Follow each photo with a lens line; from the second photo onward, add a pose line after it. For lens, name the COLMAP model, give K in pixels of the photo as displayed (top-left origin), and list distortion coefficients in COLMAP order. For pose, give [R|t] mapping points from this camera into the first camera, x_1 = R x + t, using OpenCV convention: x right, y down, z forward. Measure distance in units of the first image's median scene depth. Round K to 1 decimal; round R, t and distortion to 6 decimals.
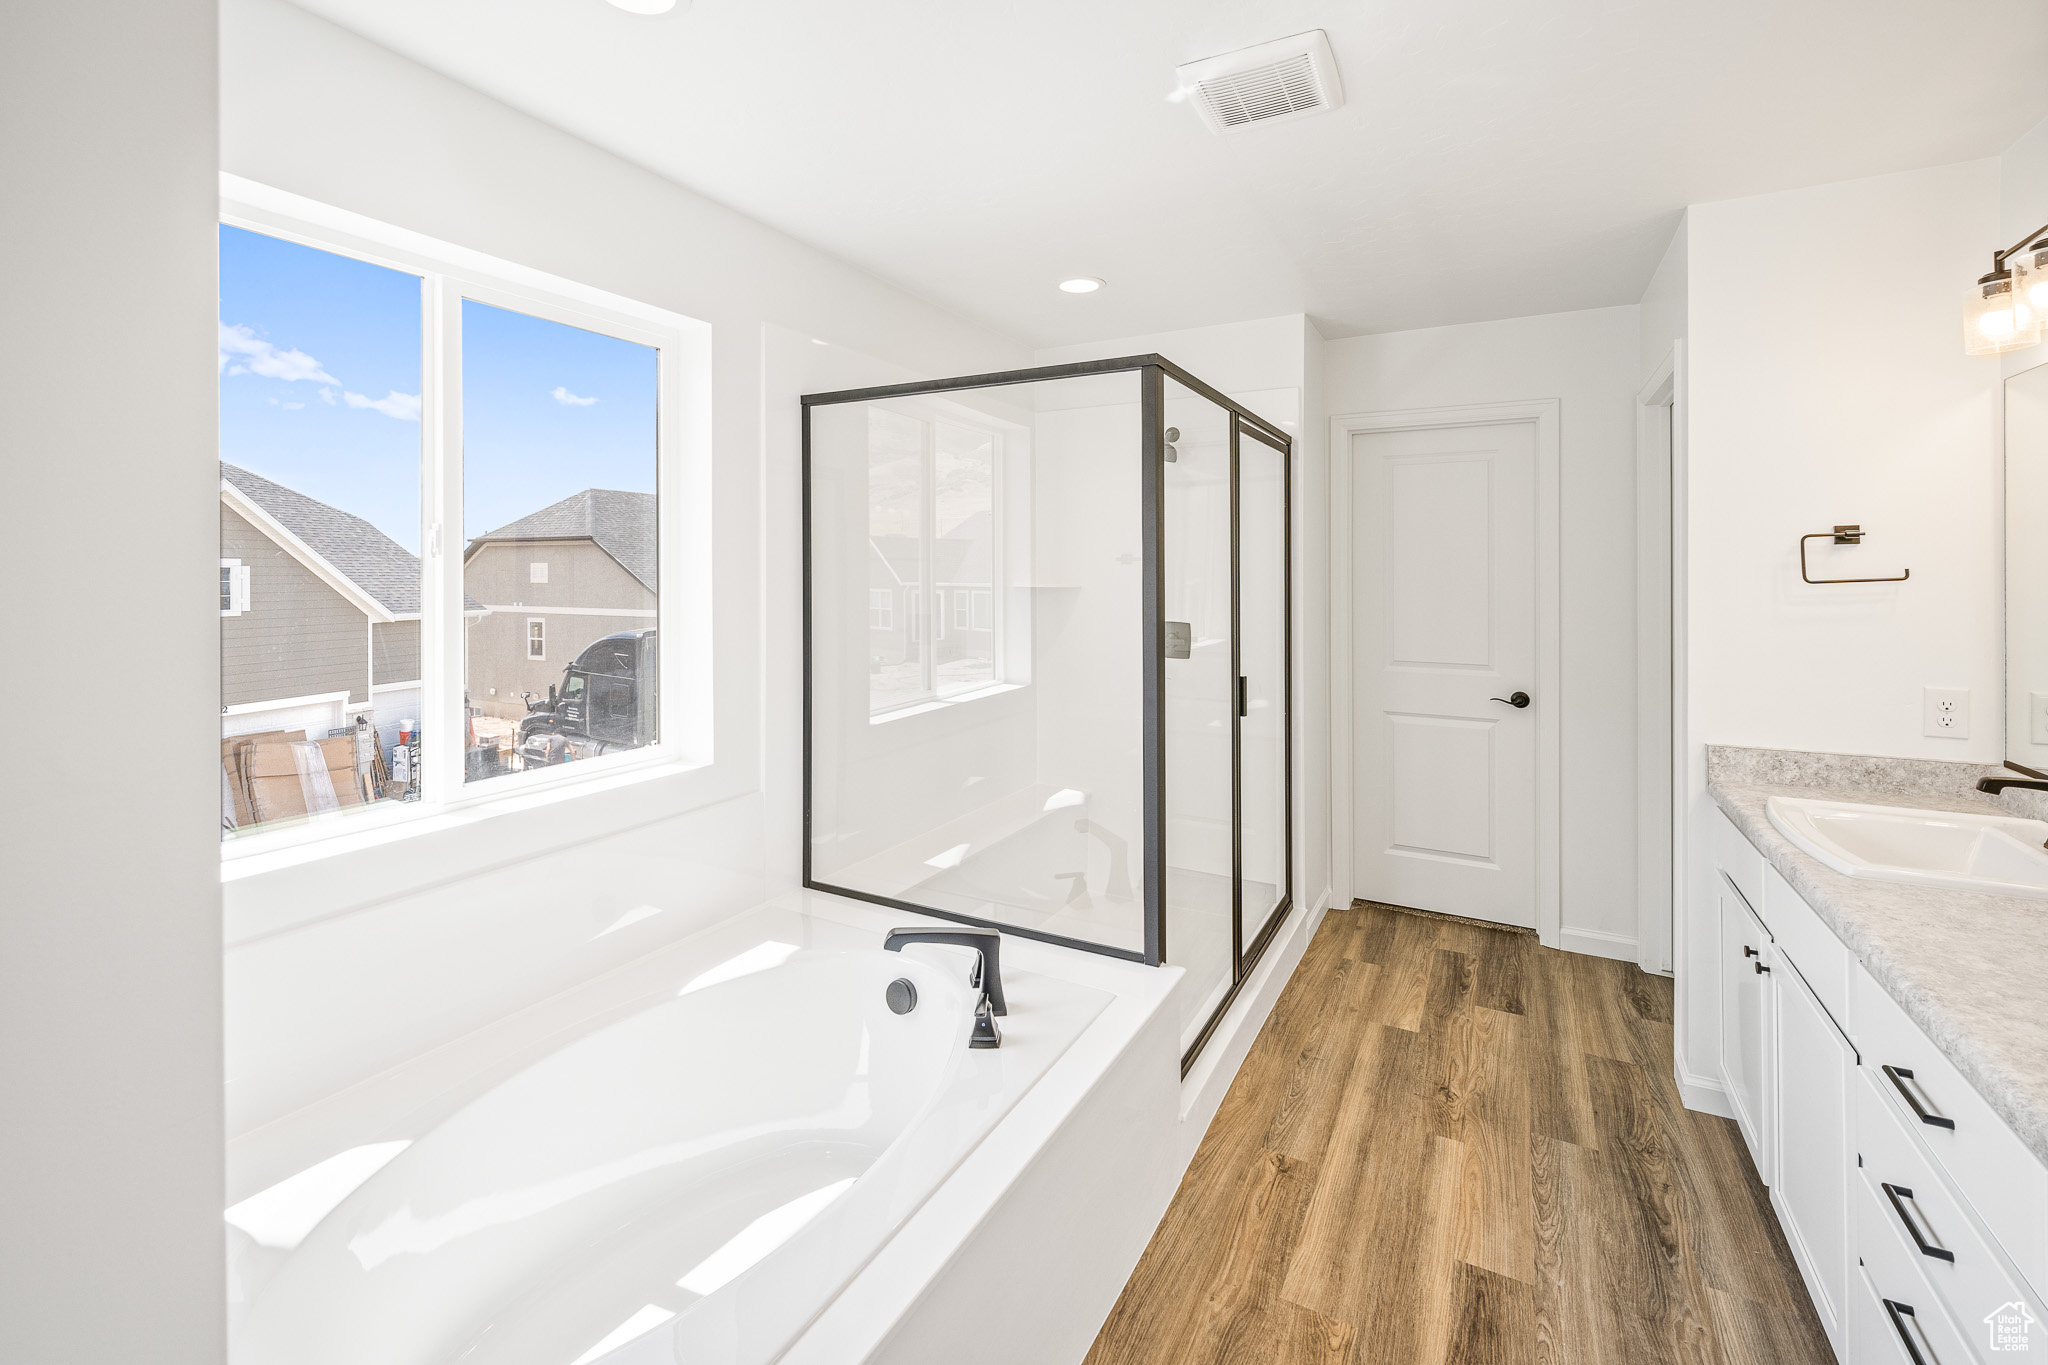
lens RADIAL K [[836.5, 0, 1066.1], [0, 836.5, 556.8], [0, 0, 1]] dist [0.000794, -0.001507]
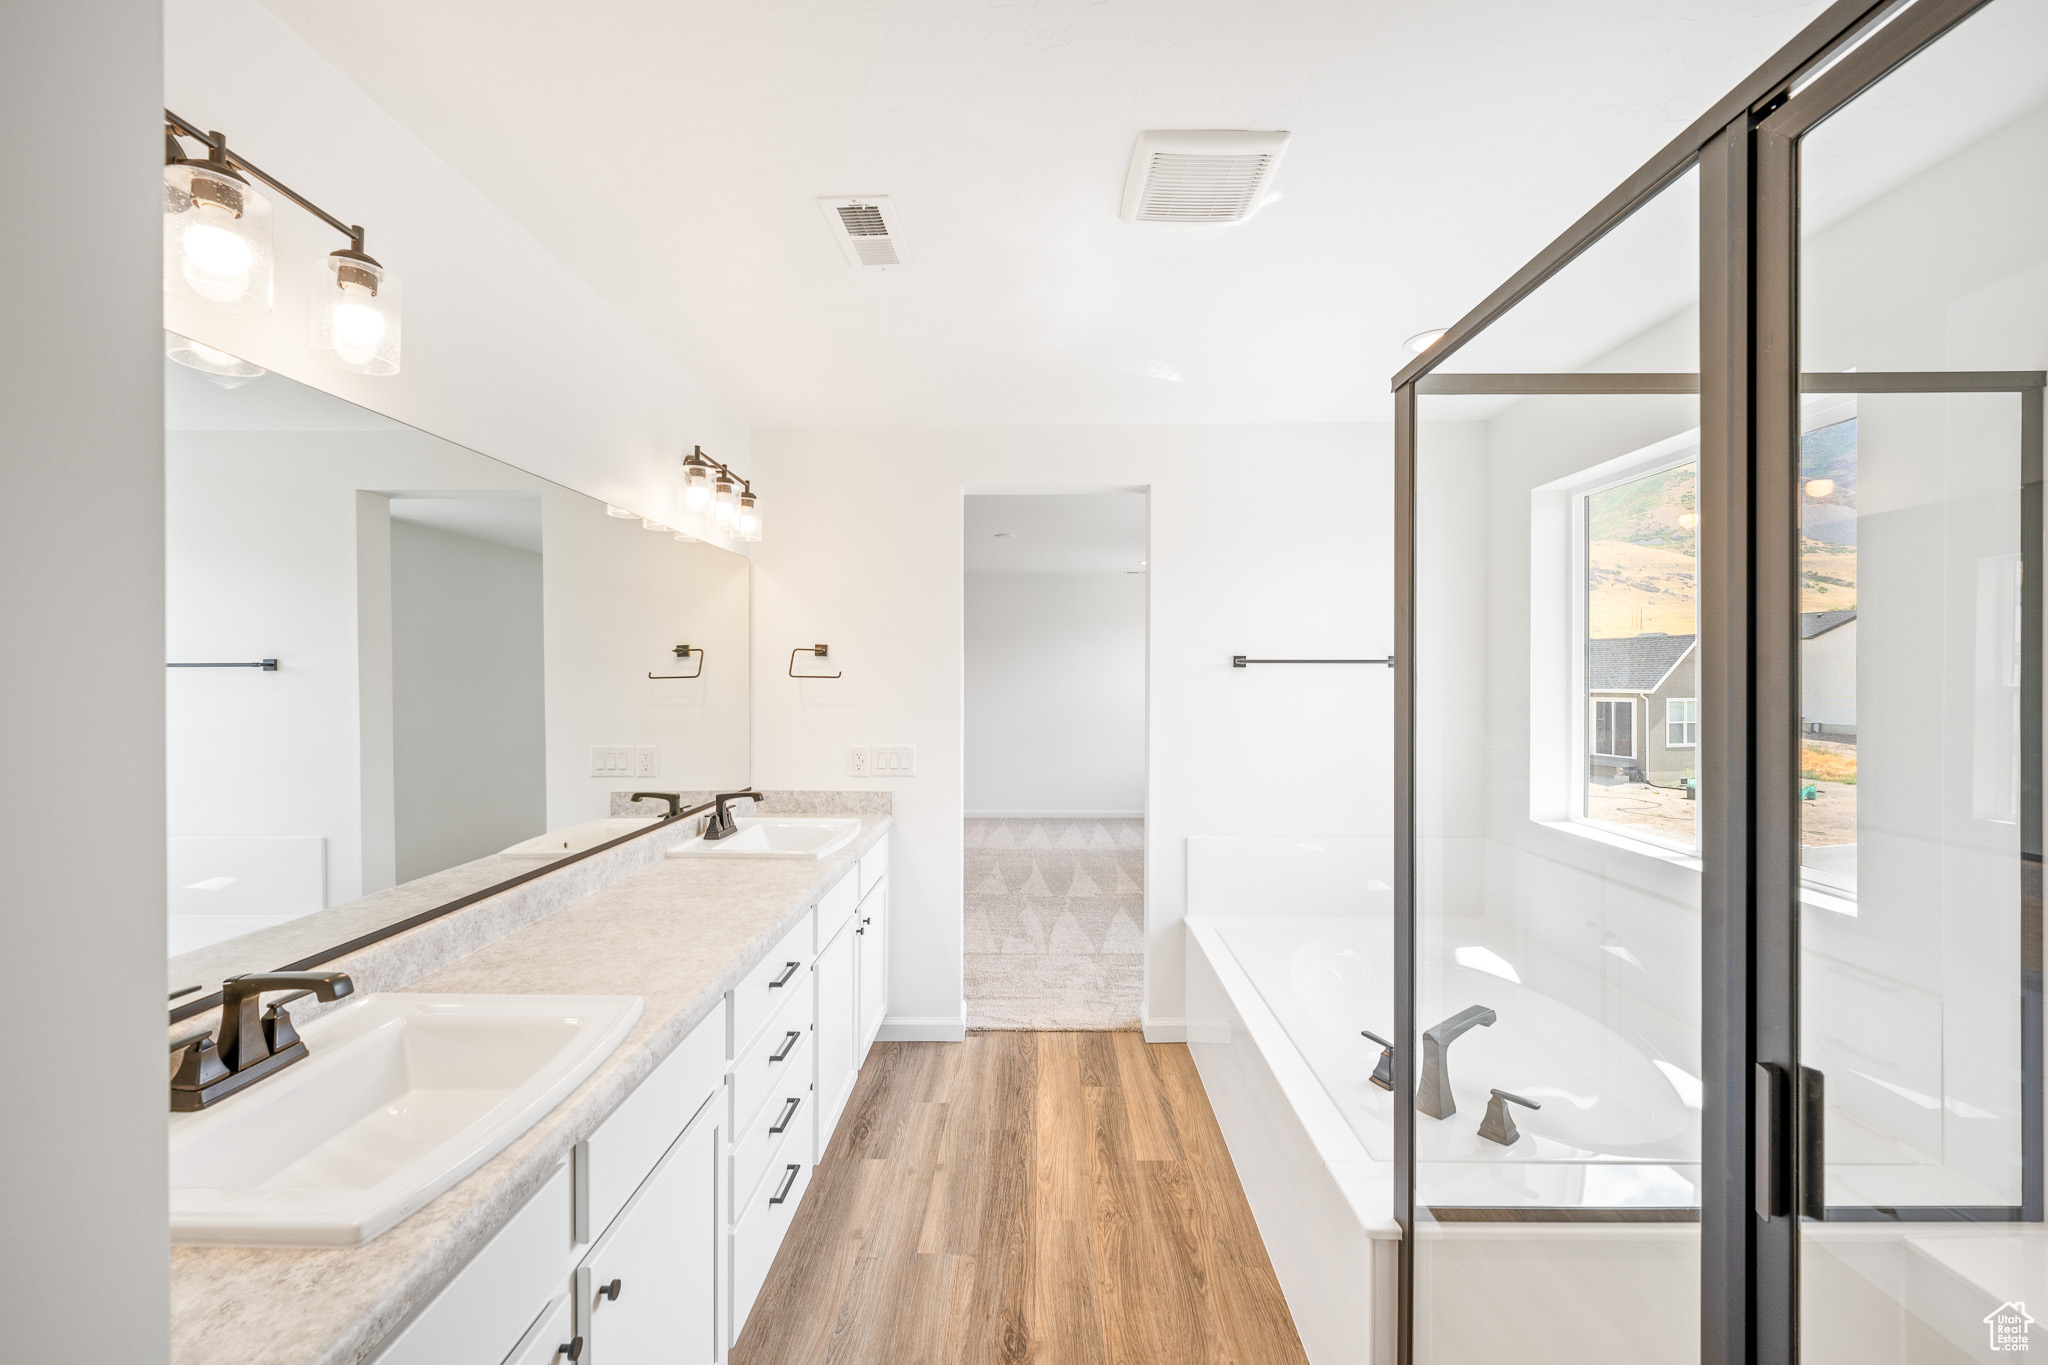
lens RADIAL K [[836.5, 0, 1036.8], [0, 836.5, 668.6], [0, 0, 1]] dist [0.000794, -0.001507]
pose [[-0.882672, -0.004585, -0.469967, 0.737382], [0.006542, 0.999736, -0.022040, 0.019850], [0.469944, -0.022529, -0.882409, 1.511922]]
